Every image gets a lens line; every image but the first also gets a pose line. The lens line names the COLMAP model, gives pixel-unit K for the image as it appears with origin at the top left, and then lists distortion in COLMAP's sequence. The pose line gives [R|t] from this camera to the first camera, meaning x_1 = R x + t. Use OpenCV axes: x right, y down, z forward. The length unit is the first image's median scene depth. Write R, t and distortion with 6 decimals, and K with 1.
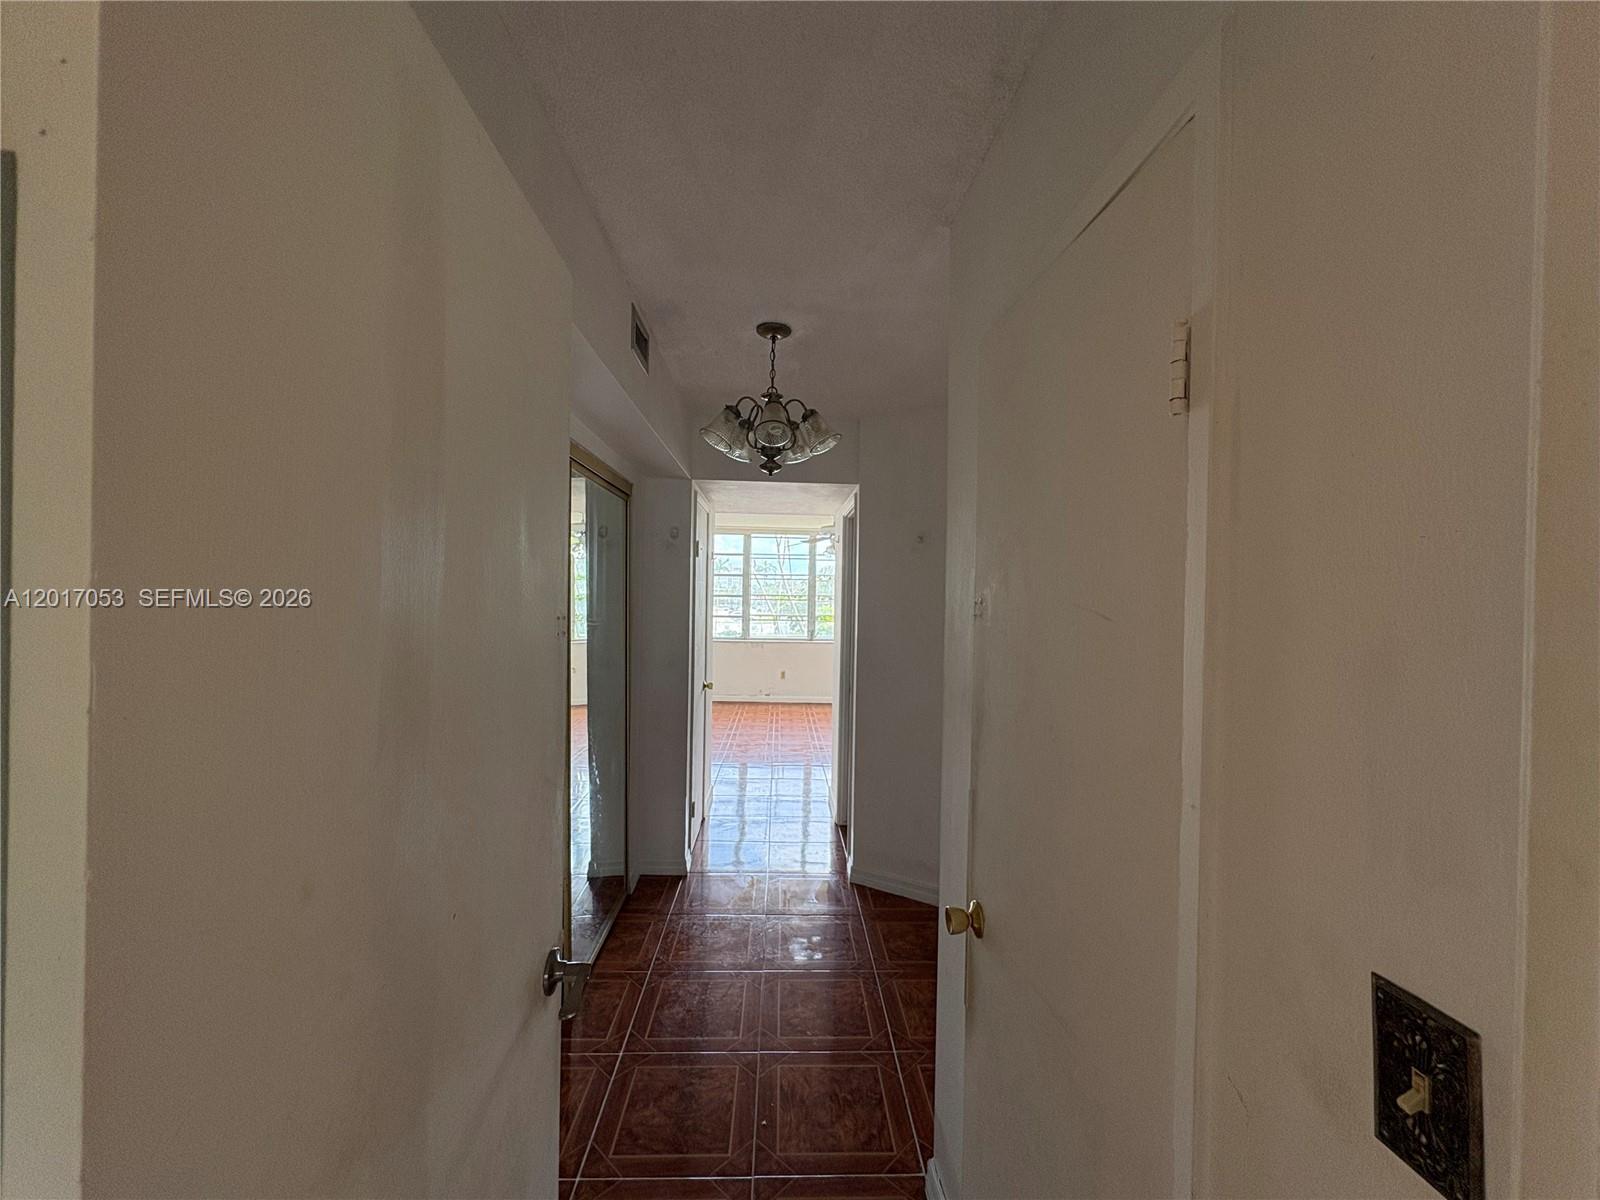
lens RADIAL K [[635.8, 0, 802.2], [0, 635.8, 600.1], [0, 0, 1]] dist [-0.001847, 0.000144]
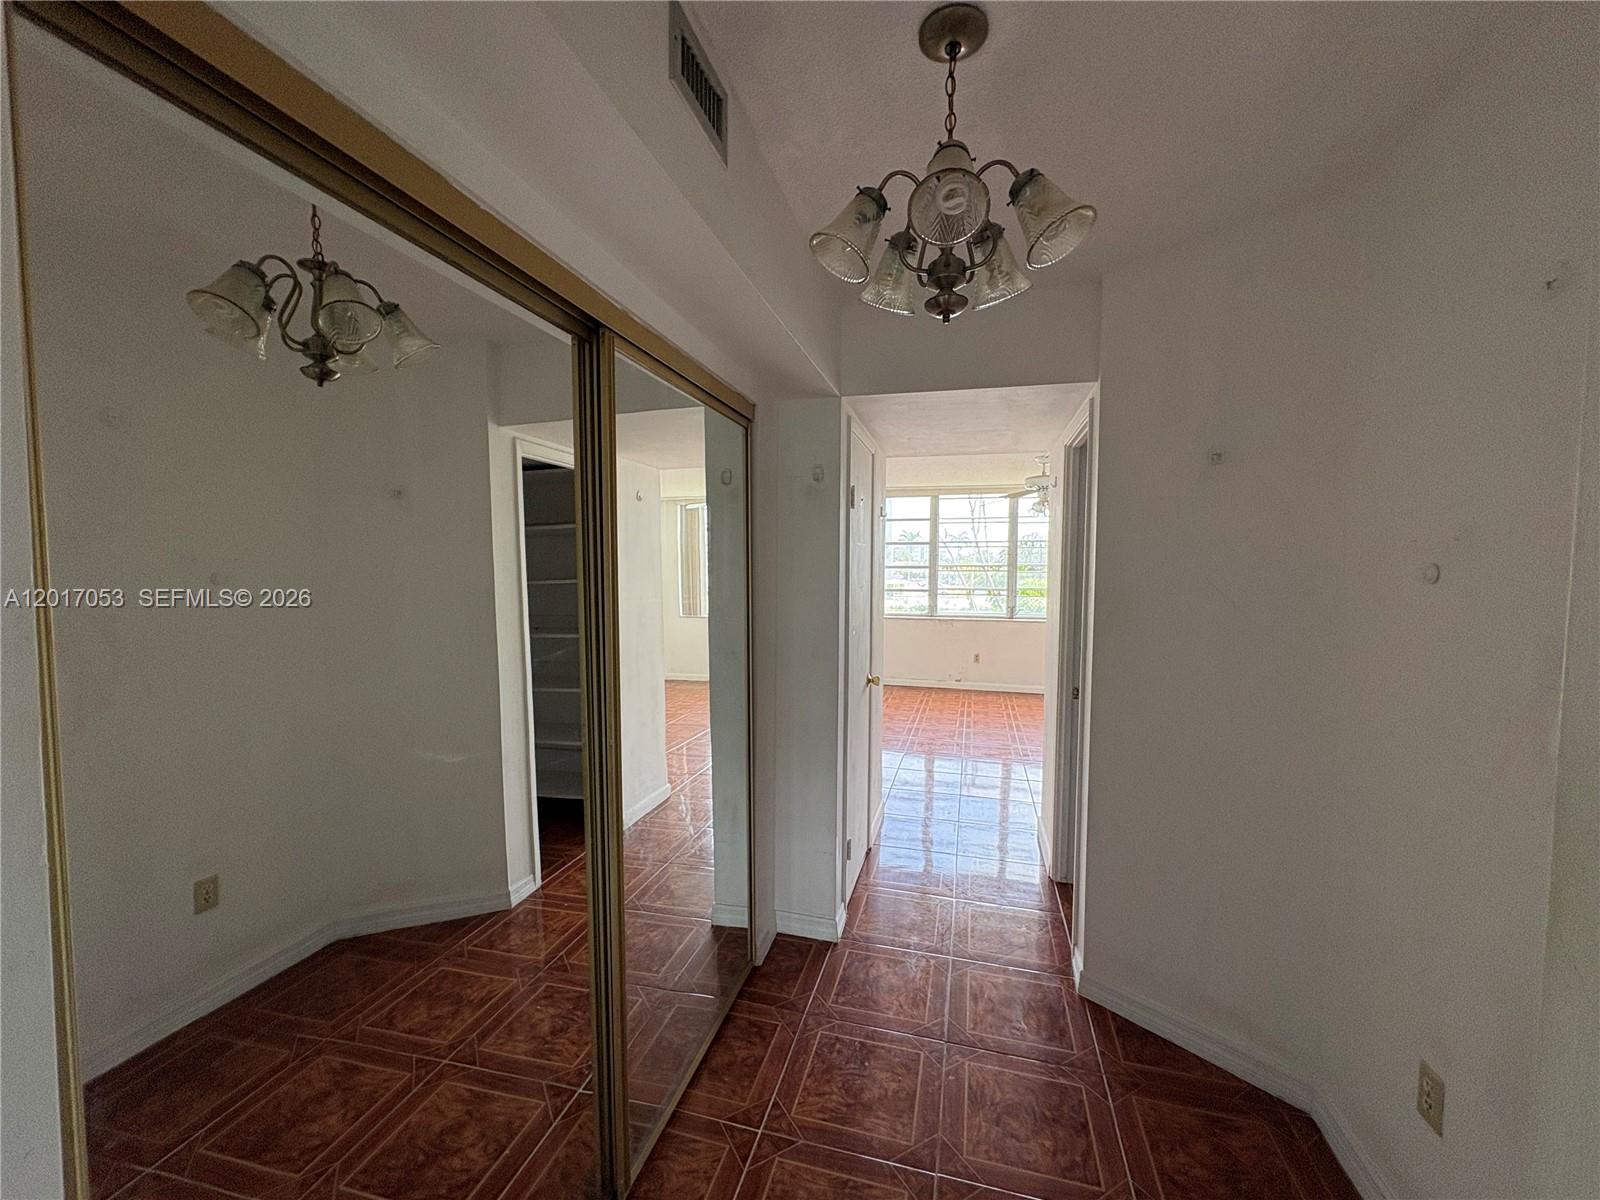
lens RADIAL K [[635.8, 0, 802.2], [0, 635.8, 600.1], [0, 0, 1]] dist [-0.001847, 0.000144]
pose [[0.955387, 0.003673, -0.295333, -0.004807], [0.008431, 0.999176, 0.039701, 0.007355], [0.295235, -0.040419, 0.954569, 0.273309]]
